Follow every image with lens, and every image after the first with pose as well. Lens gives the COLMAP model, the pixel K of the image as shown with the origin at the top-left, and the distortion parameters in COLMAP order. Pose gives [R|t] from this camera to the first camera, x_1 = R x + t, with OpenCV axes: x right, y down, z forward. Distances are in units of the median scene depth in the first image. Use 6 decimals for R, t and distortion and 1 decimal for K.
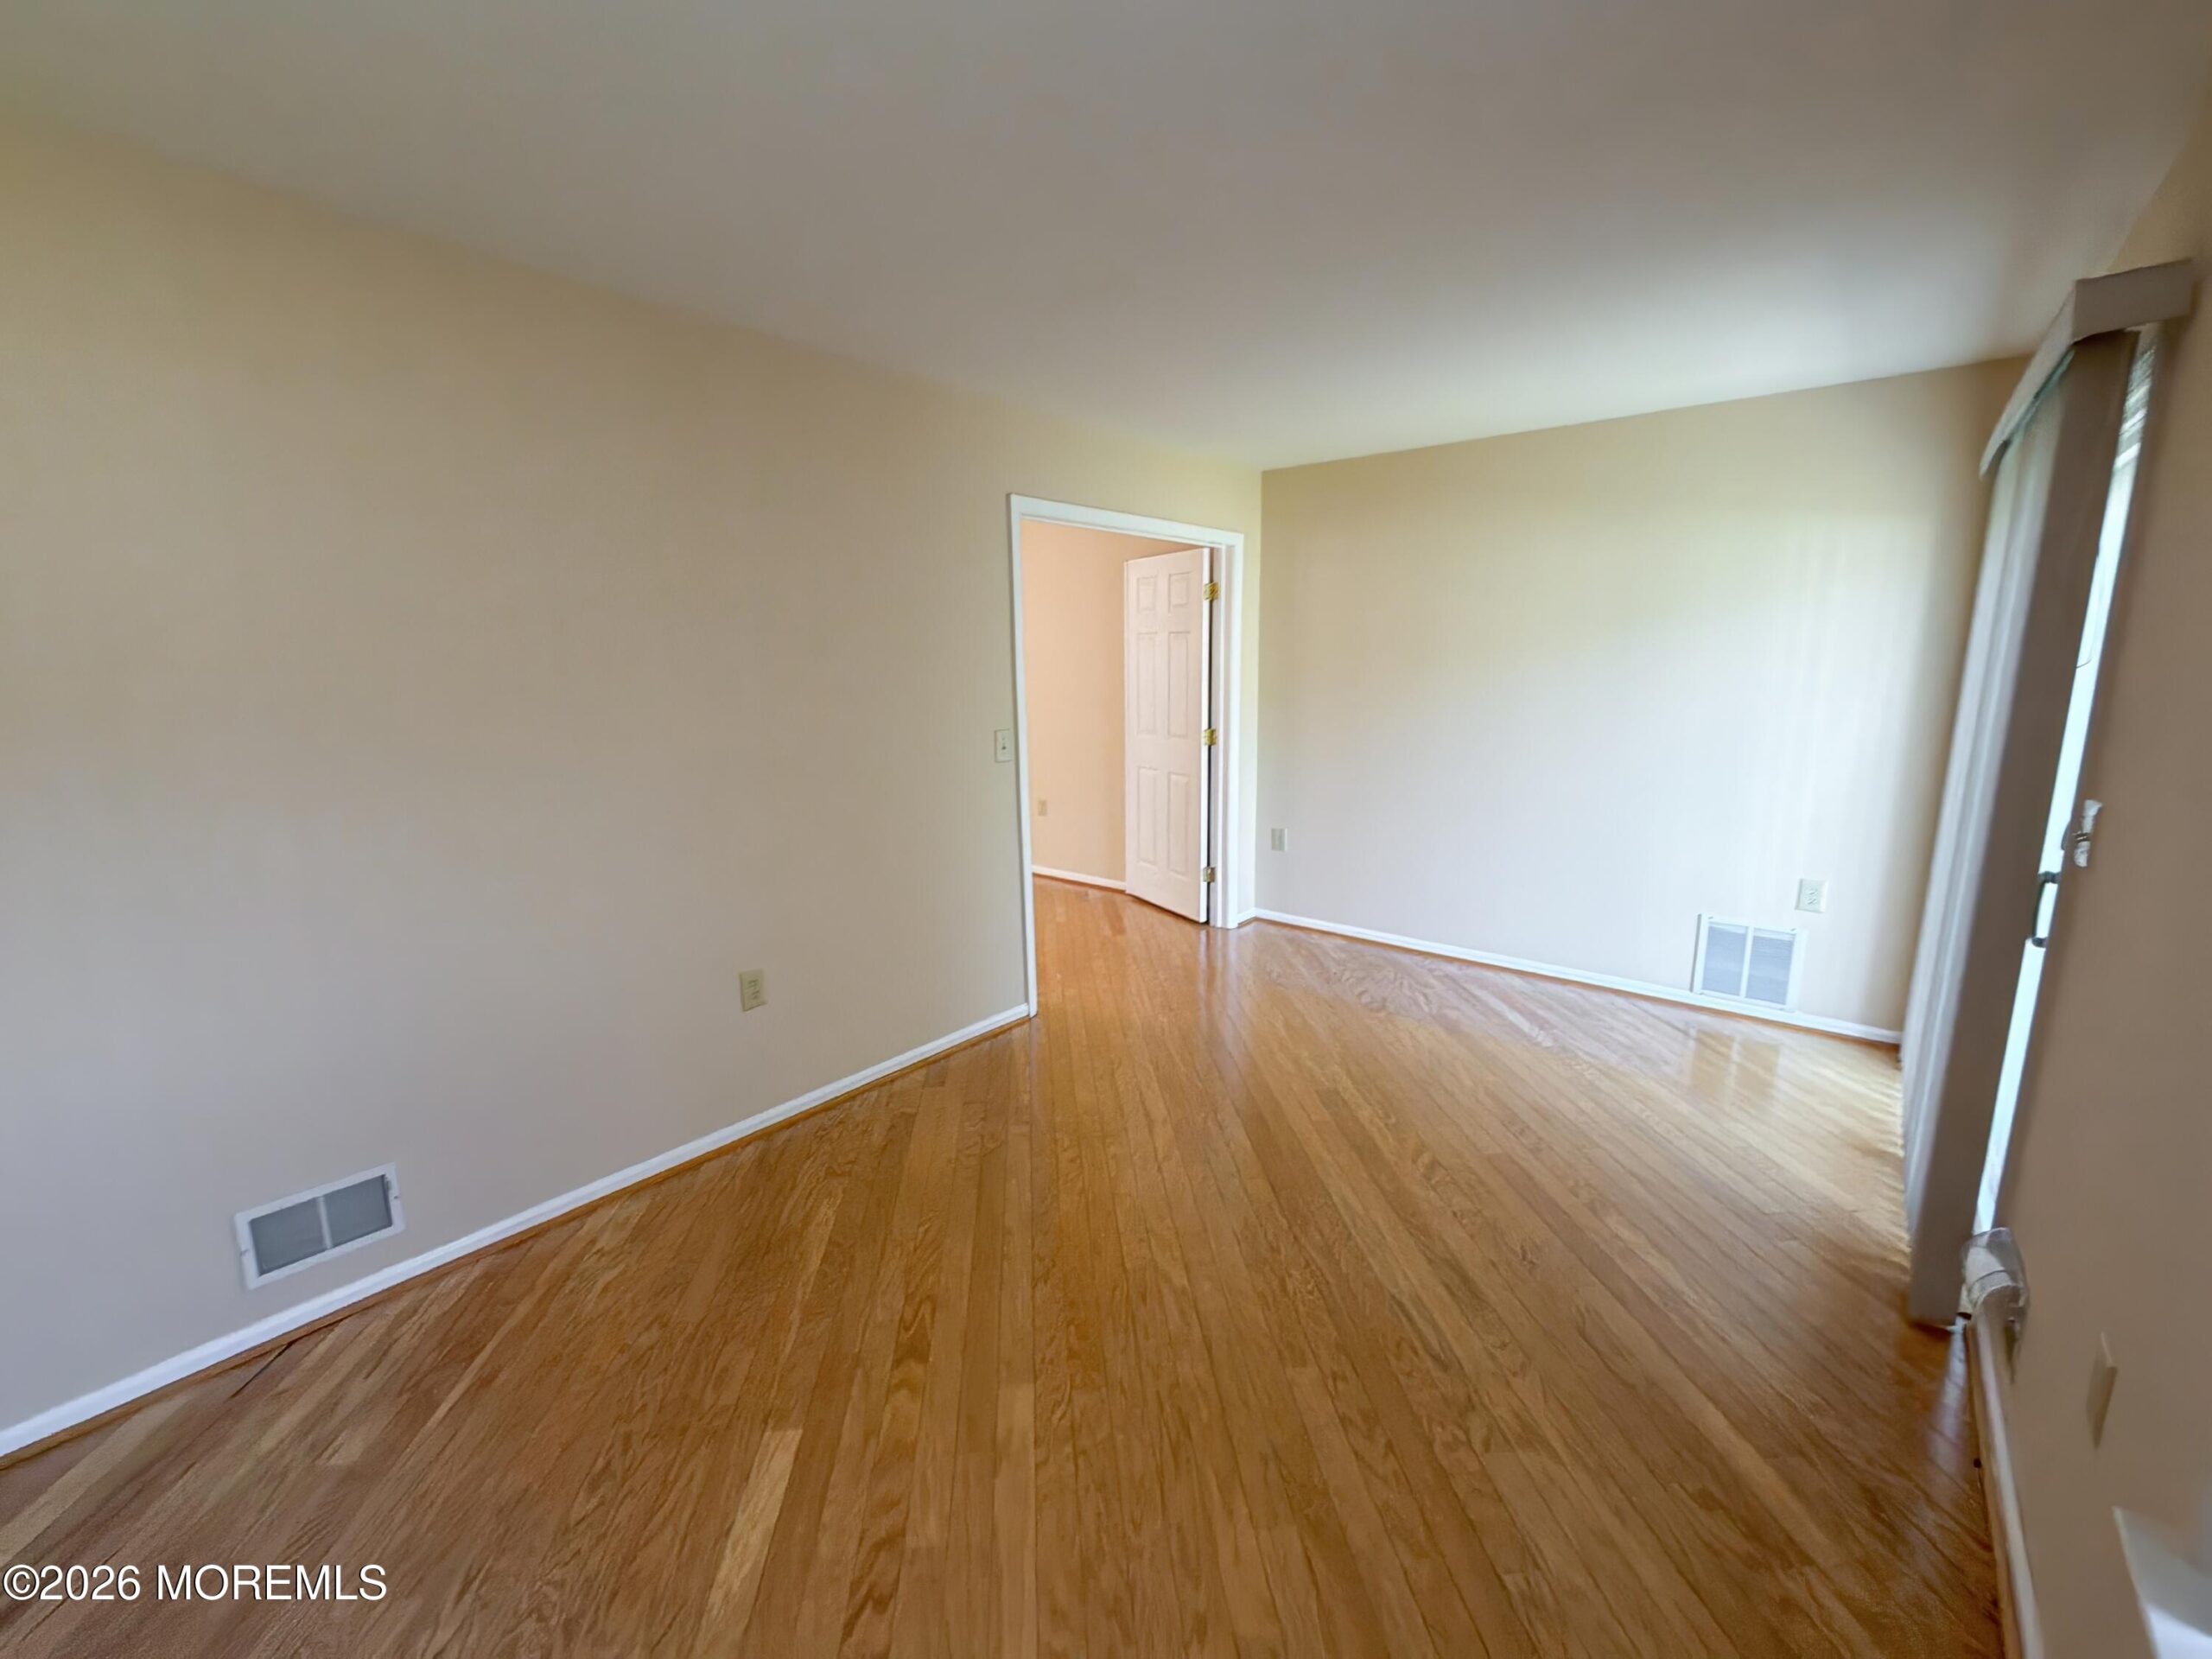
lens RADIAL K [[891.1, 0, 1106.0], [0, 891.1, 829.5], [0, 0, 1]] dist [-0.007738, -0.000348]
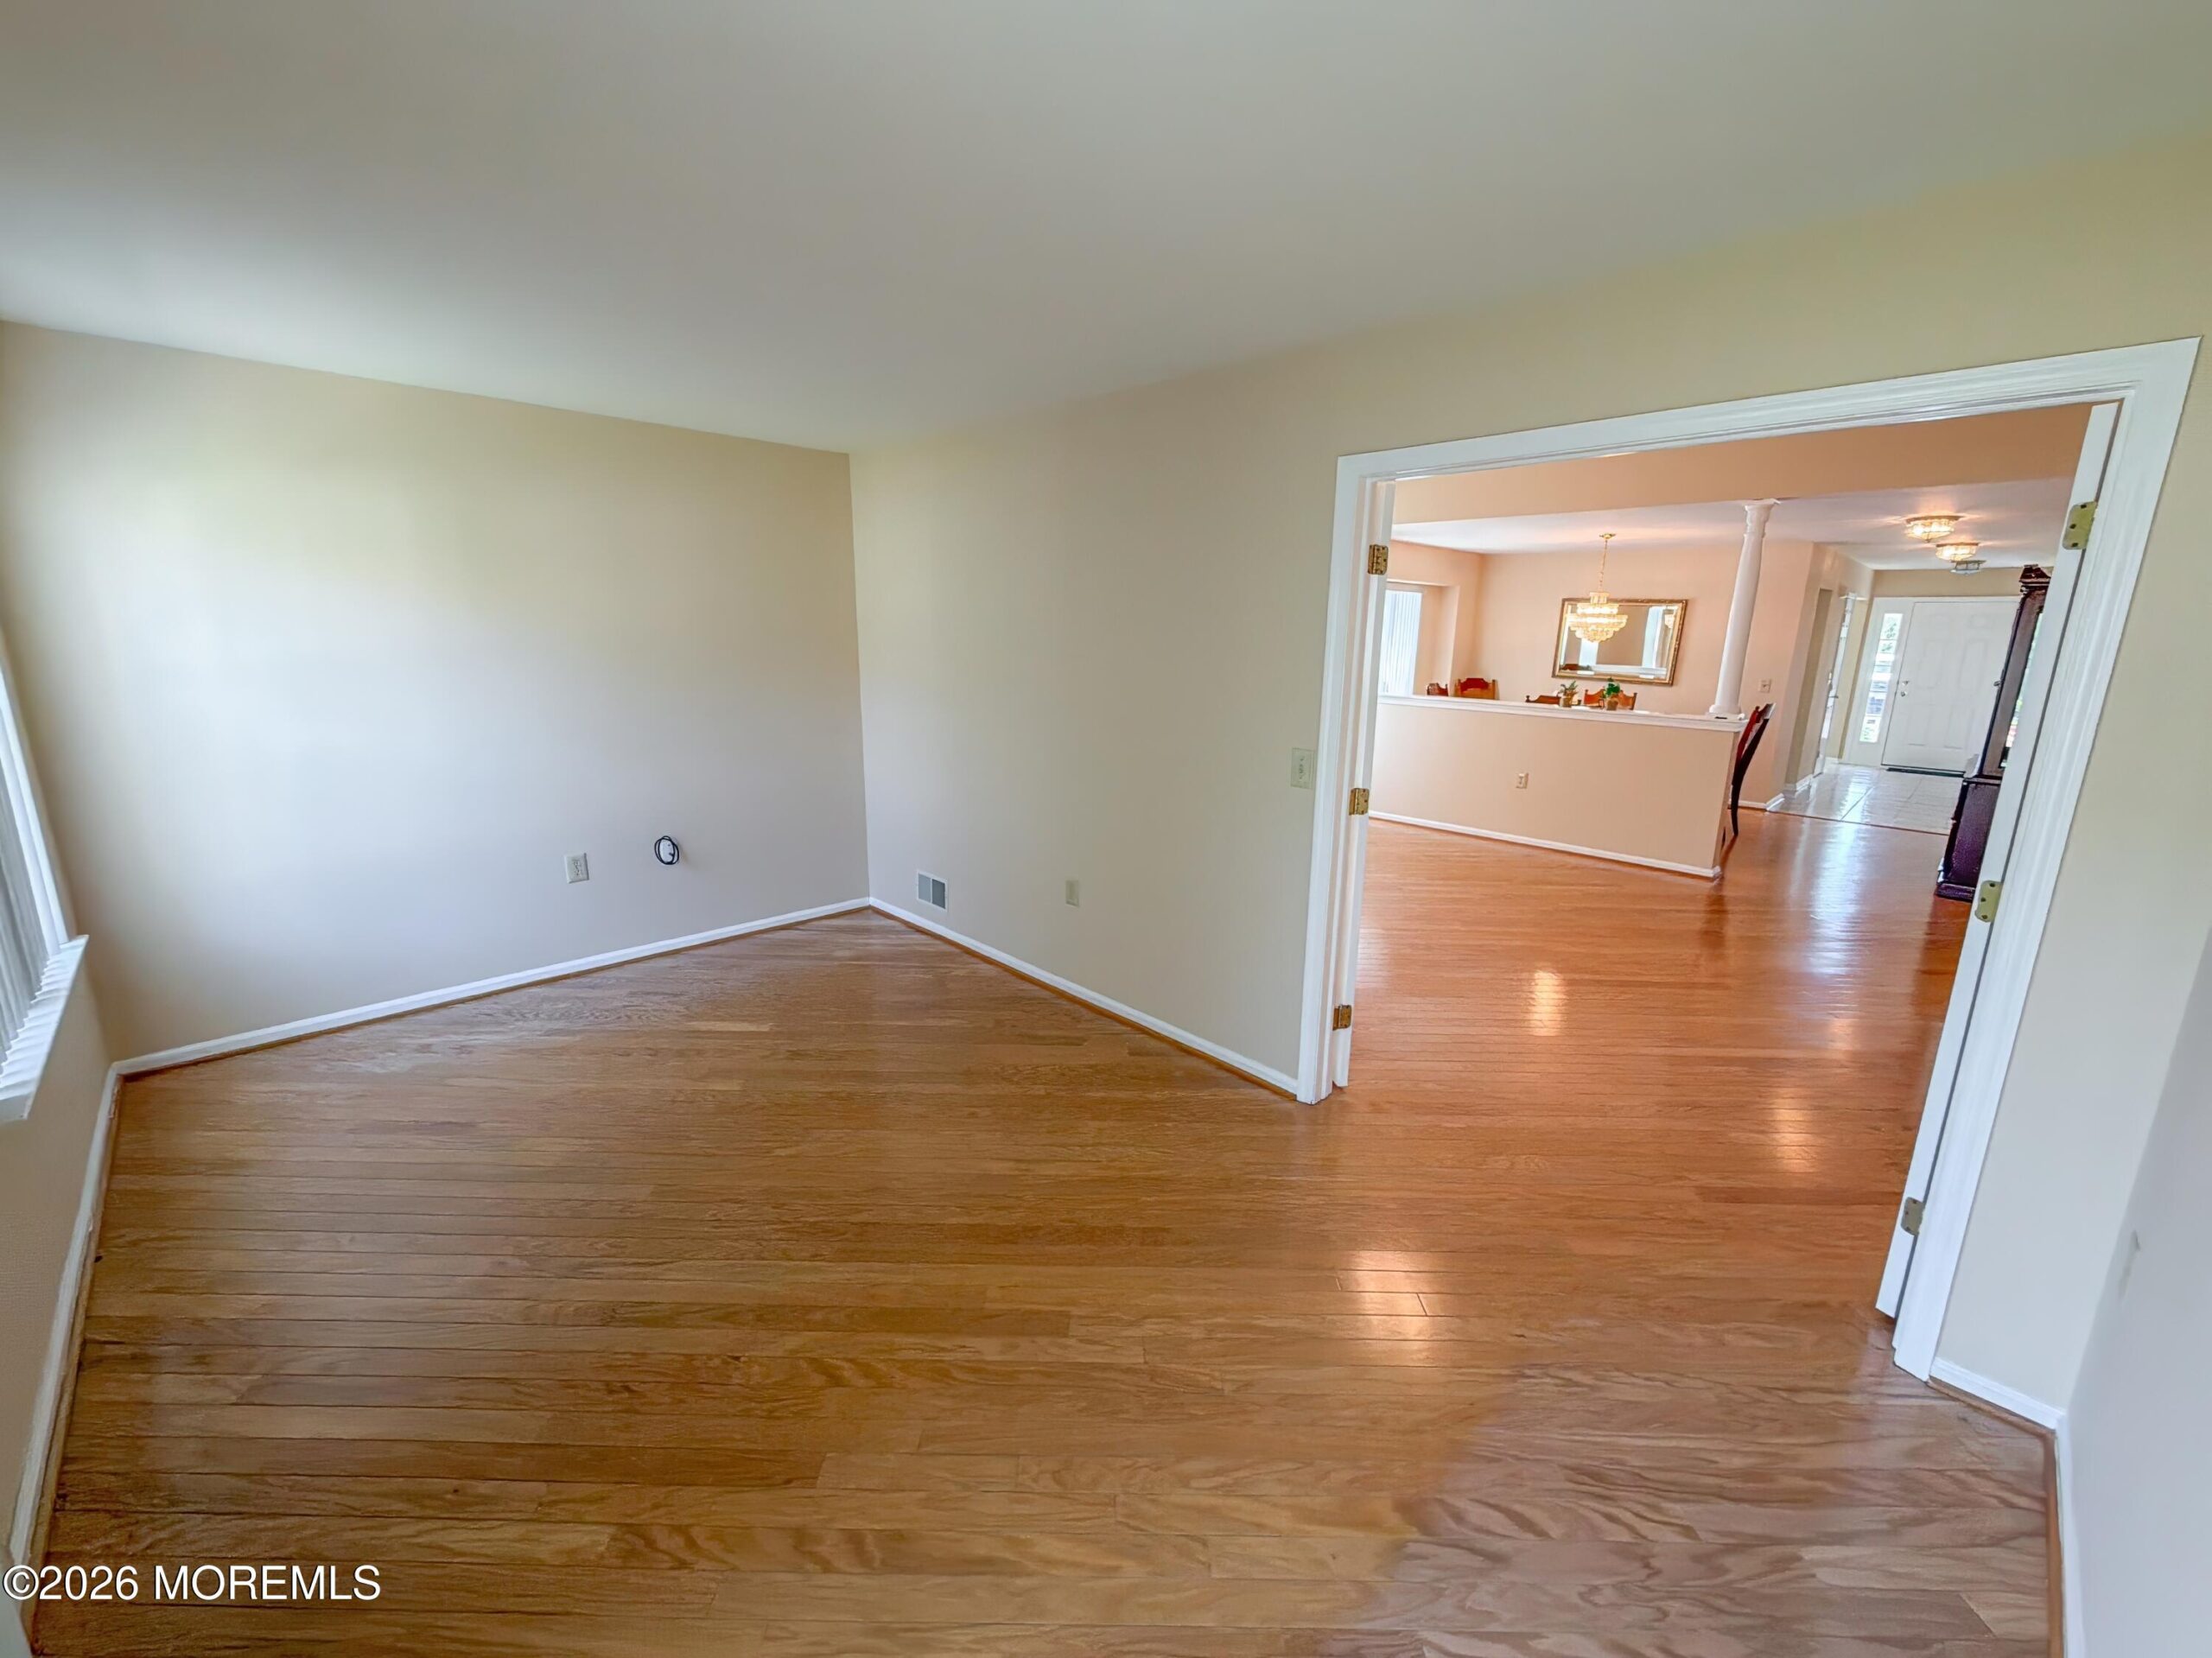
lens RADIAL K [[891.1, 0, 1106.0], [0, 891.1, 829.0], [0, 0, 1]] dist [-0.007738, -0.000348]
pose [[-0.087556, 0.233412, -0.968428, 1.018377], [-0.208880, 0.946247, 0.246951, -0.291327], [0.974014, 0.223908, -0.034095, 1.230010]]
